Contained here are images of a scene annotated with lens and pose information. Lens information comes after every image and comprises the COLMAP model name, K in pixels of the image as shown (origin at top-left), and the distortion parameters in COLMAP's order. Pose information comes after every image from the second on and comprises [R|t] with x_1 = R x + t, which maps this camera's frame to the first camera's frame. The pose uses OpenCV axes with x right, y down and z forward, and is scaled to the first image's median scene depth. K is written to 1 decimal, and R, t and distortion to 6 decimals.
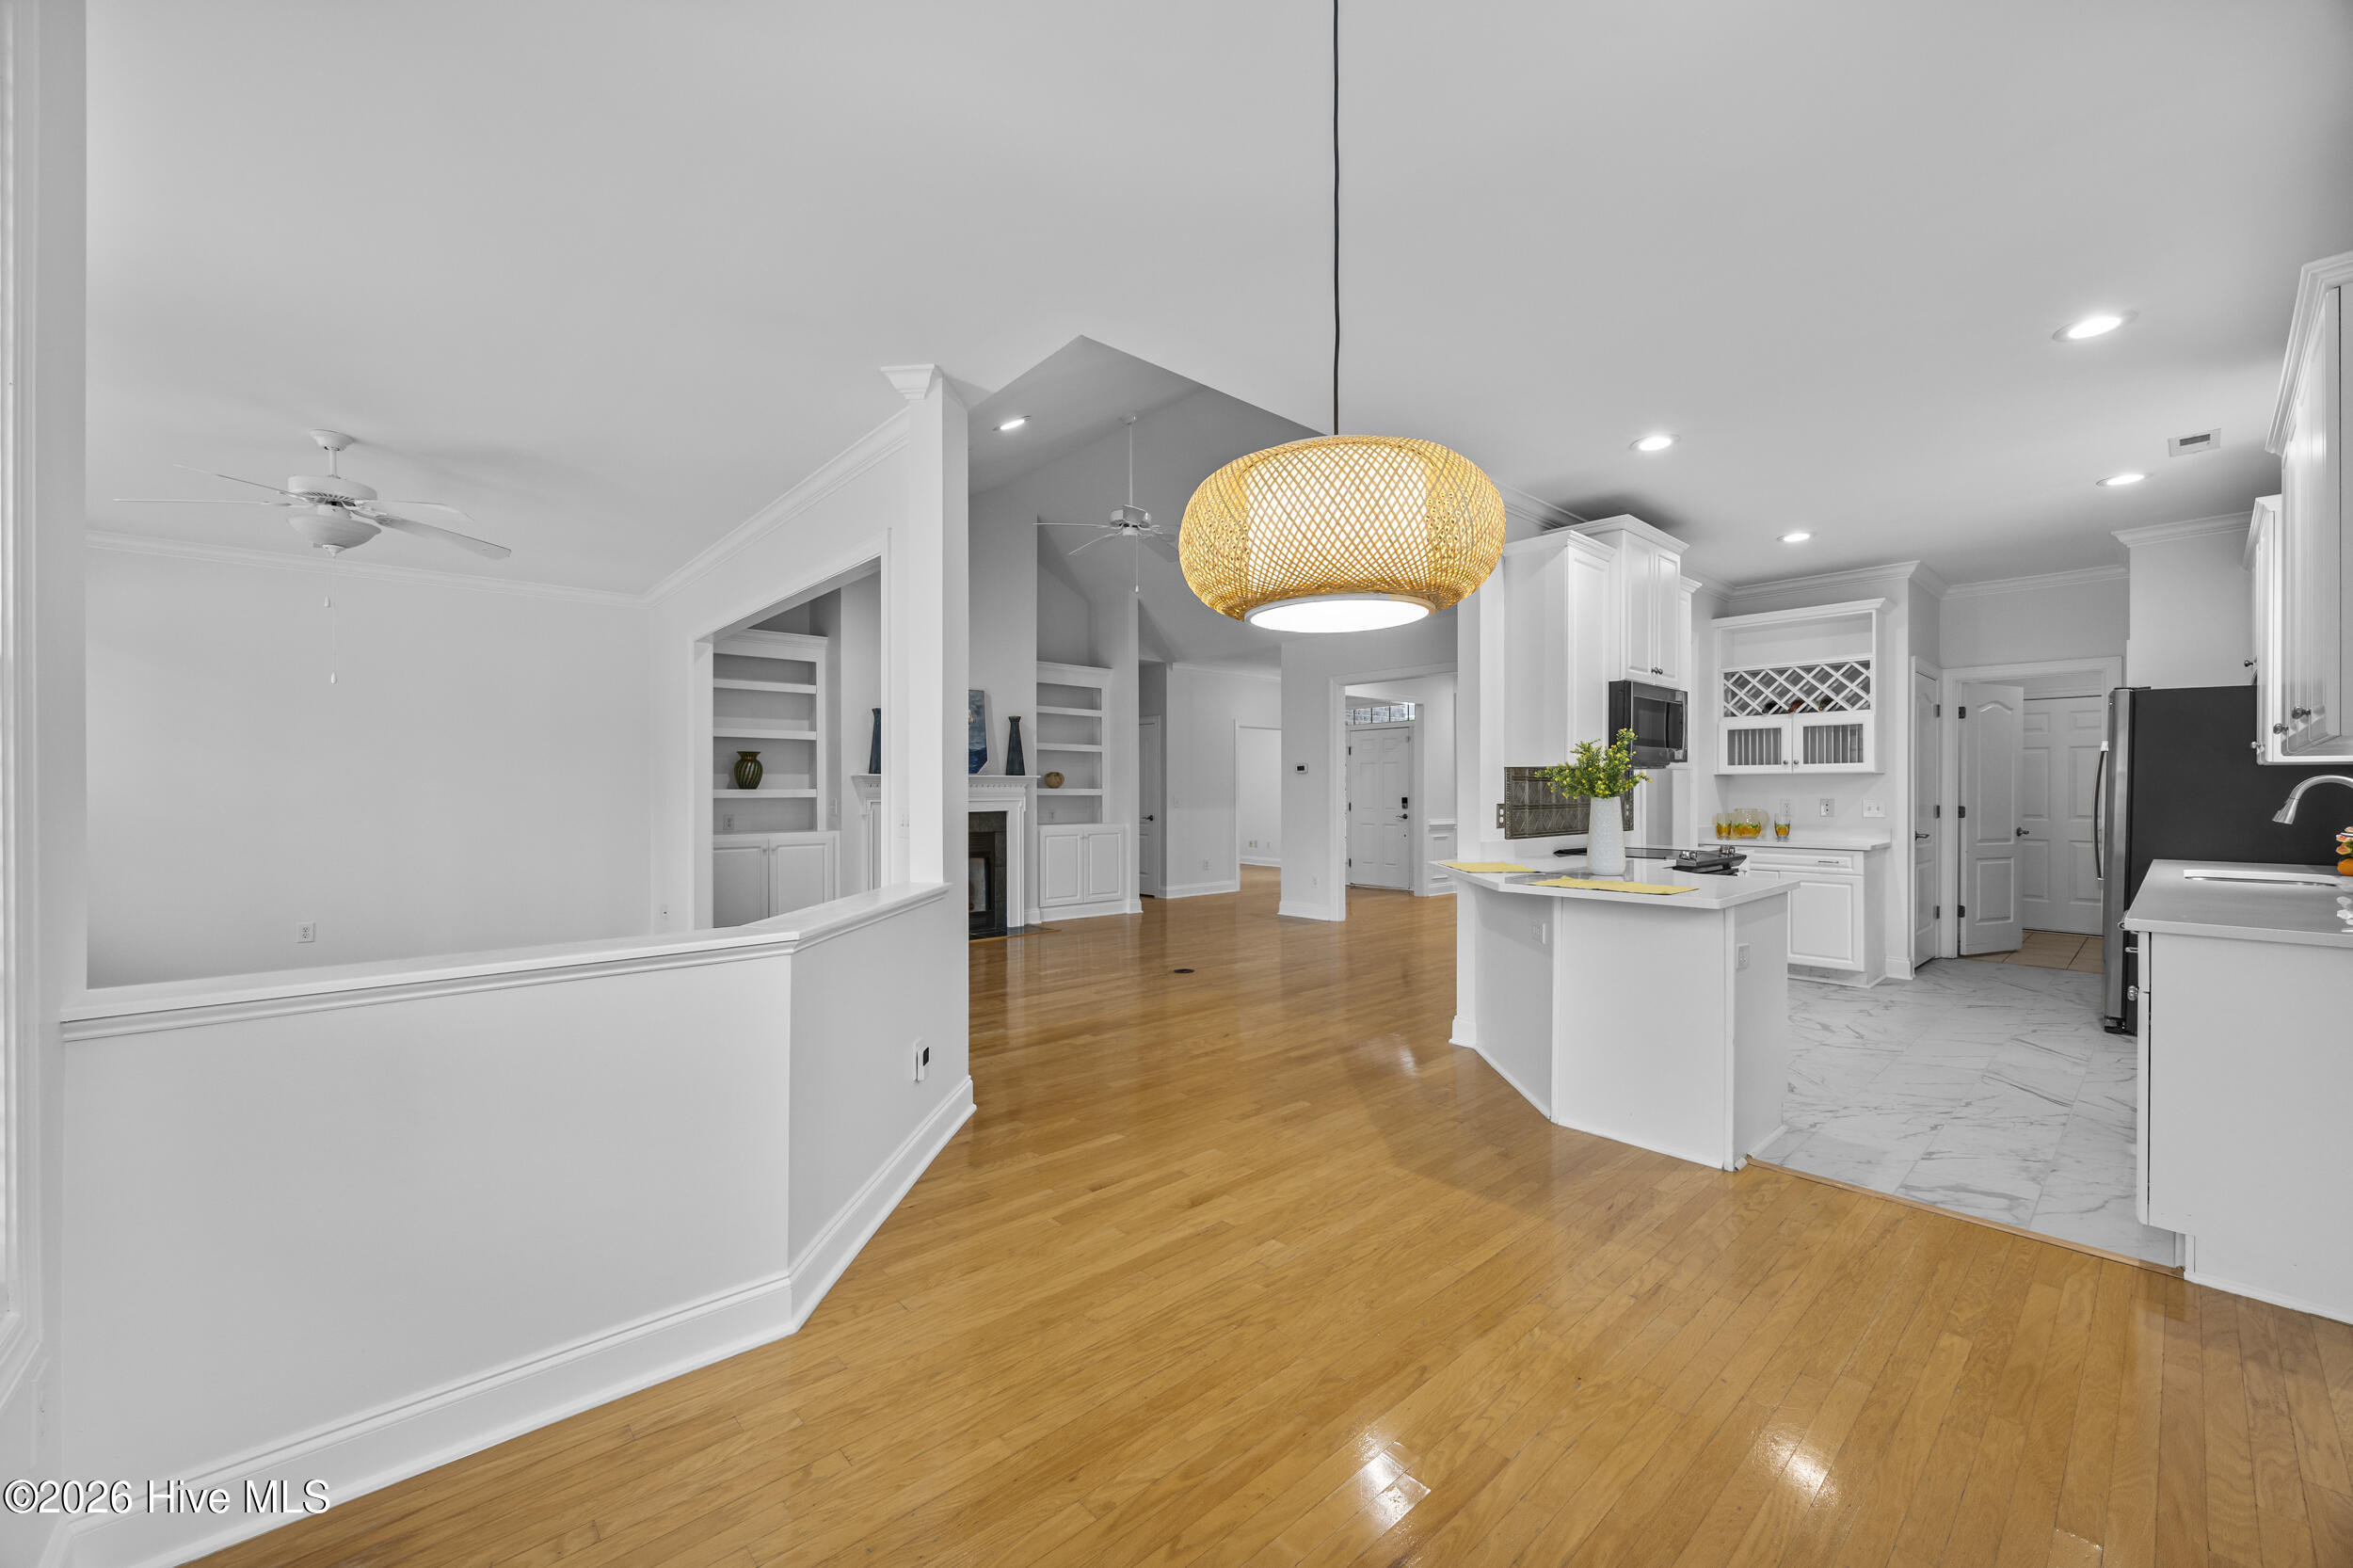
lens RADIAL K [[899.9, 0, 1170.8], [0, 899.9, 781.8], [0, 0, 1]] dist [-0.000816, 0.000113]
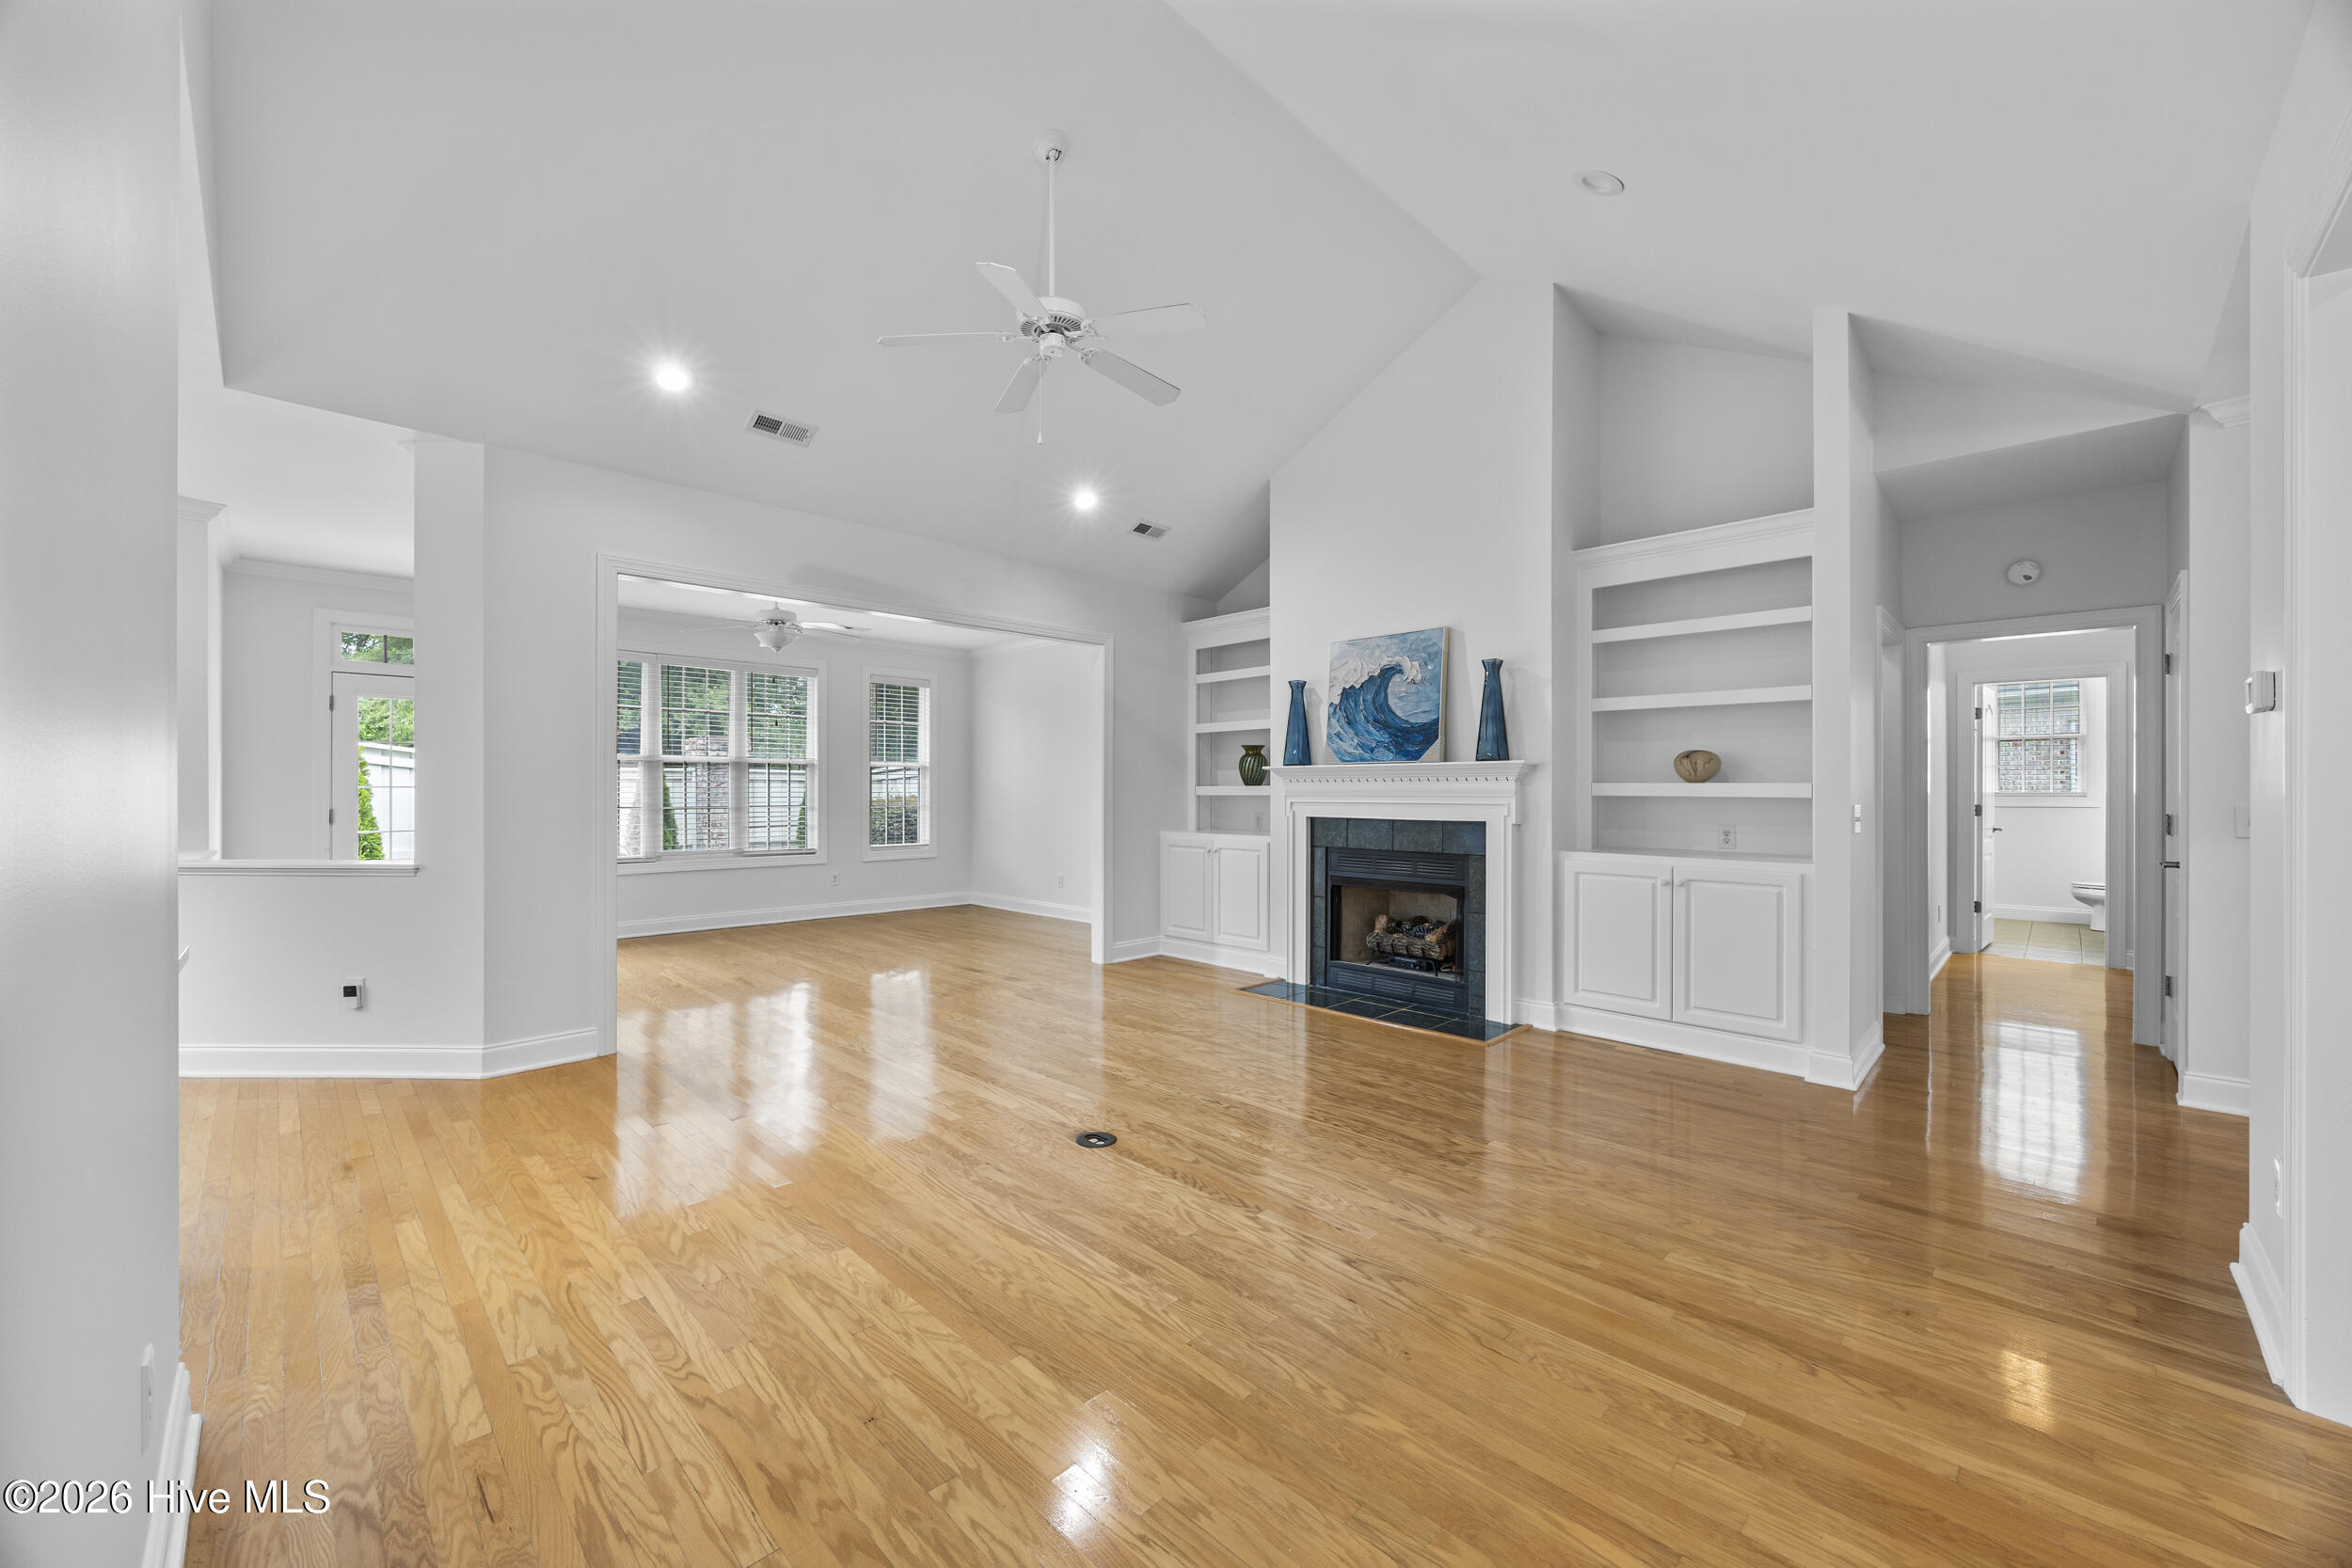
lens RADIAL K [[899.4, 0, 1180.9], [0, 899.4, 790.7], [0, 0, 1]] dist [-0.000816, 0.000113]
pose [[0.068270, 0.002516, -0.997664, 0.393711], [0.008464, 0.999959, 0.003101, 0.008846], [0.997631, -0.008656, 0.068246, 0.758117]]
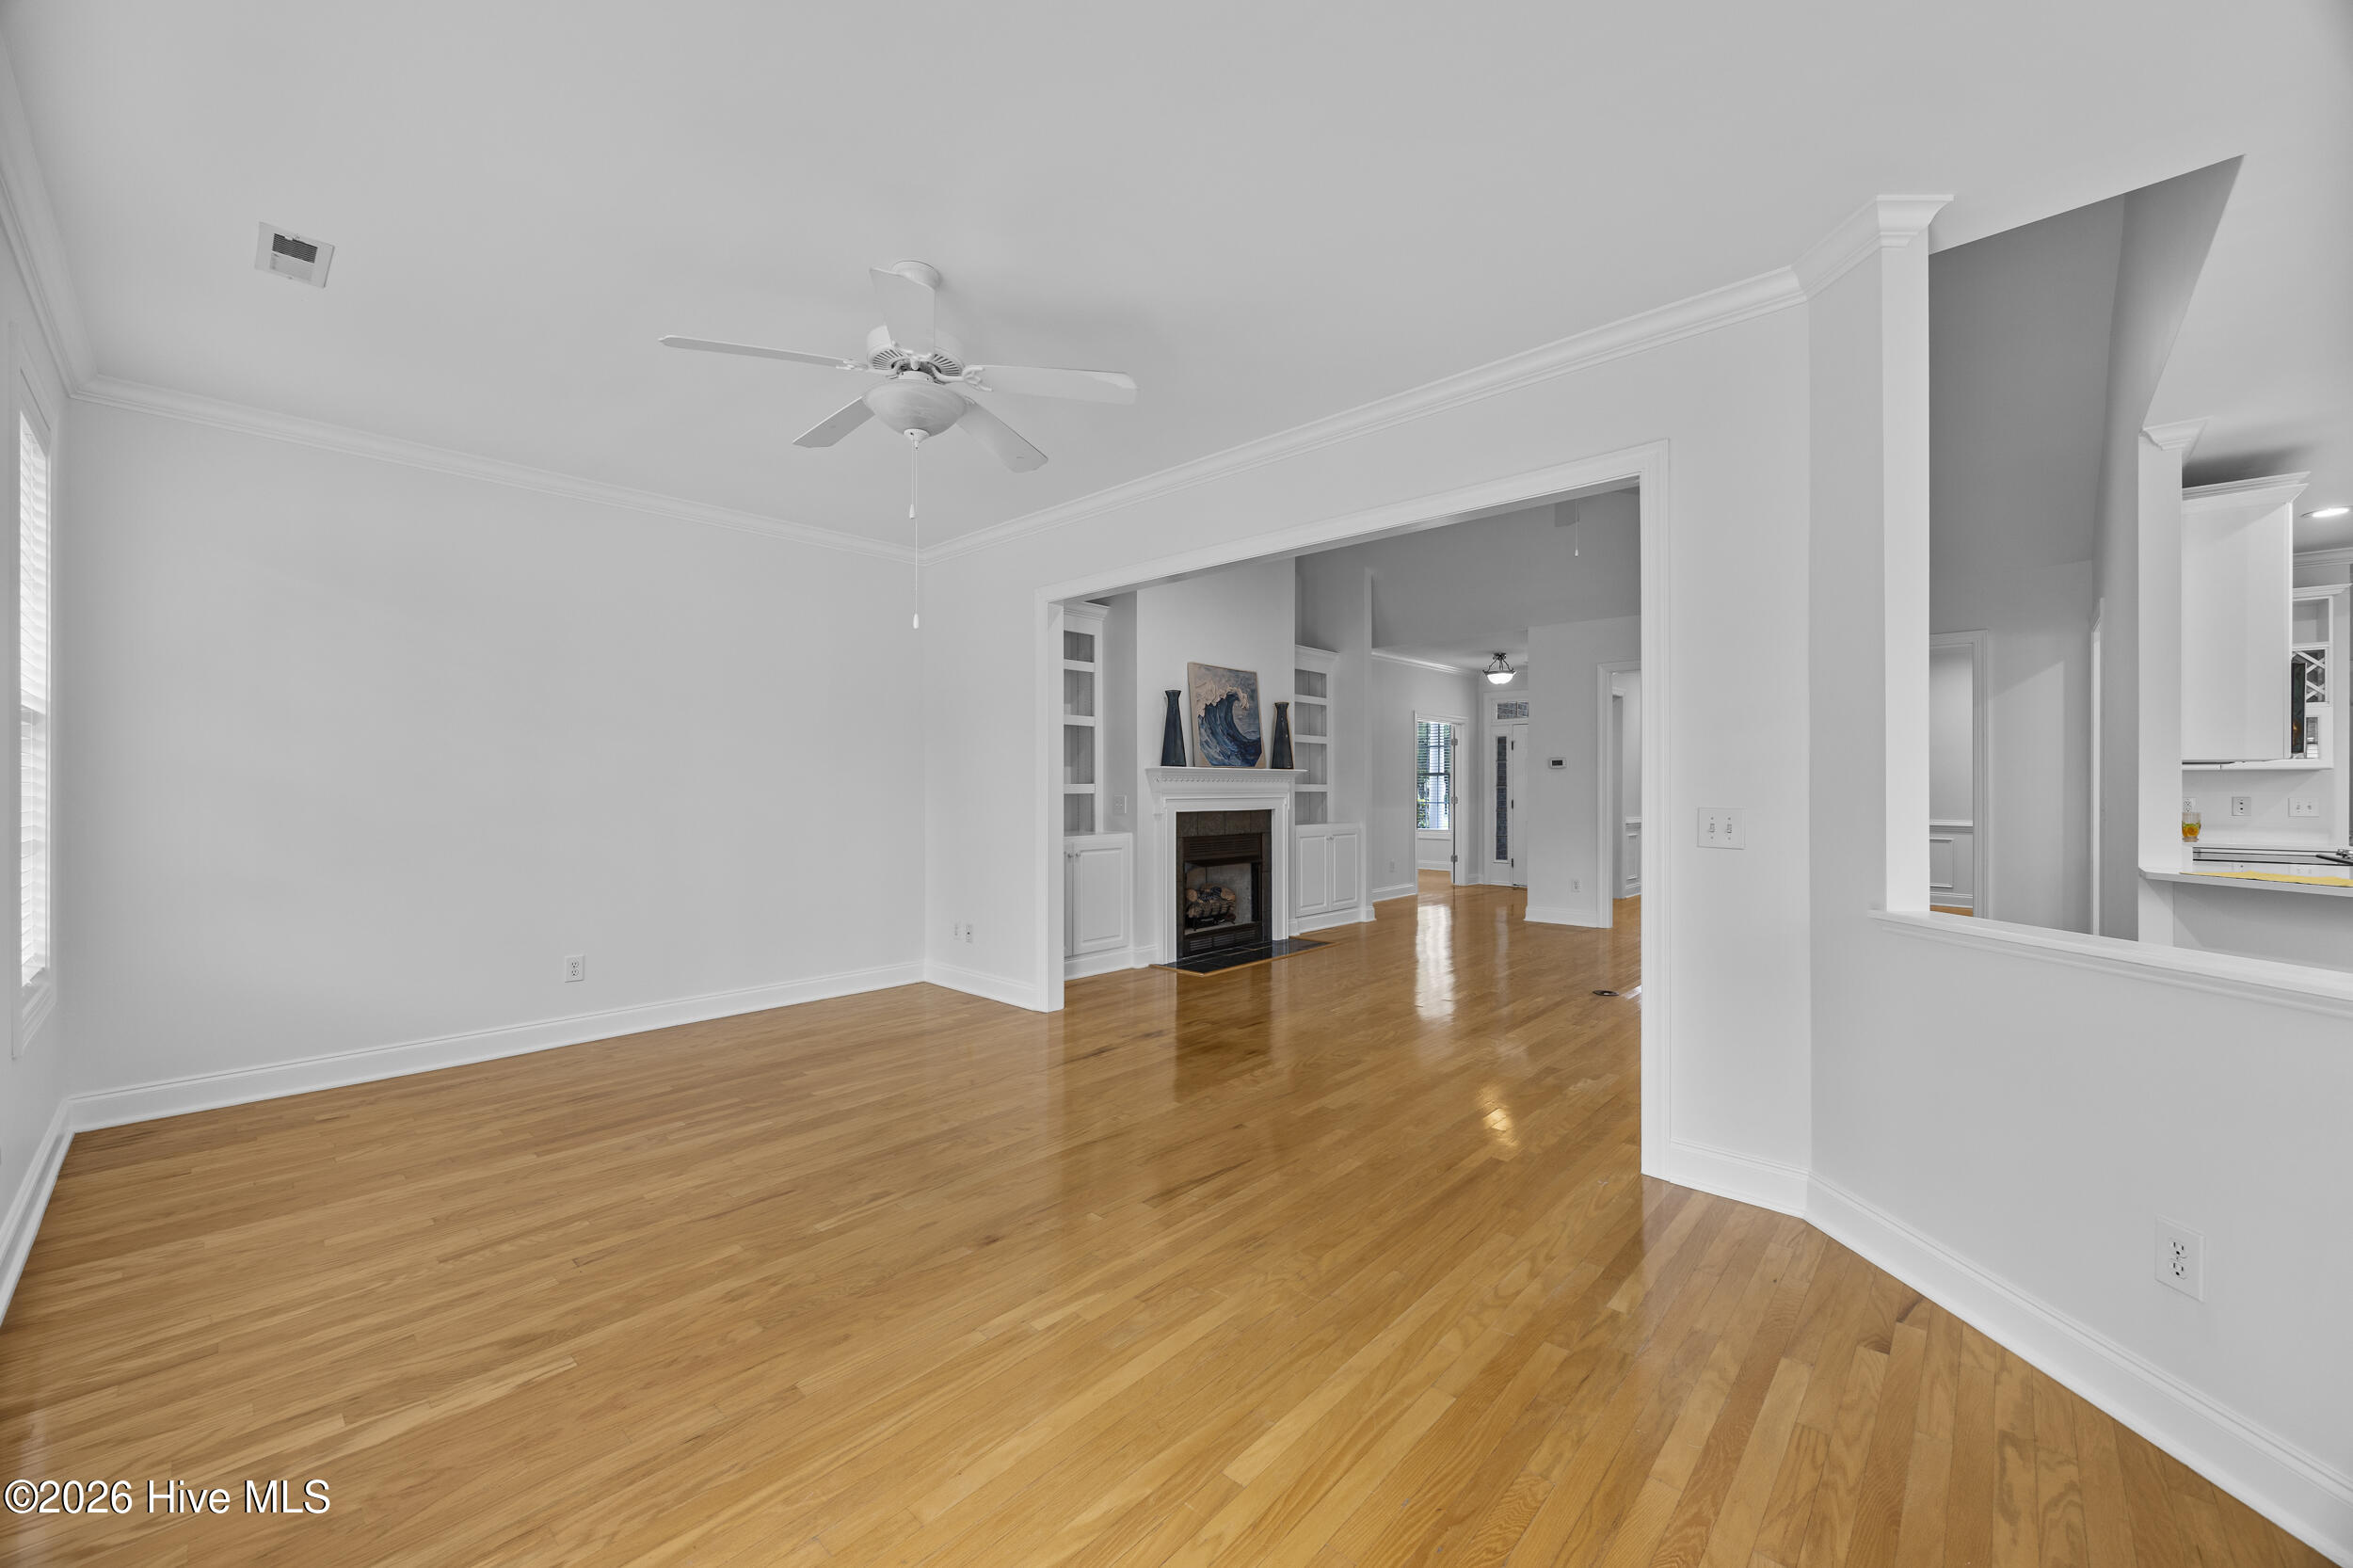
lens RADIAL K [[899.9, 0, 1180.0], [0, 899.9, 786.8], [0, 0, 1]] dist [-0.000816, 0.000113]
pose [[0.995074, 0.002407, 0.099104, -0.360264], [-0.003240, 0.999961, 0.008246, 0.003312], [-0.099081, -0.008526, 0.995043, 0.128328]]
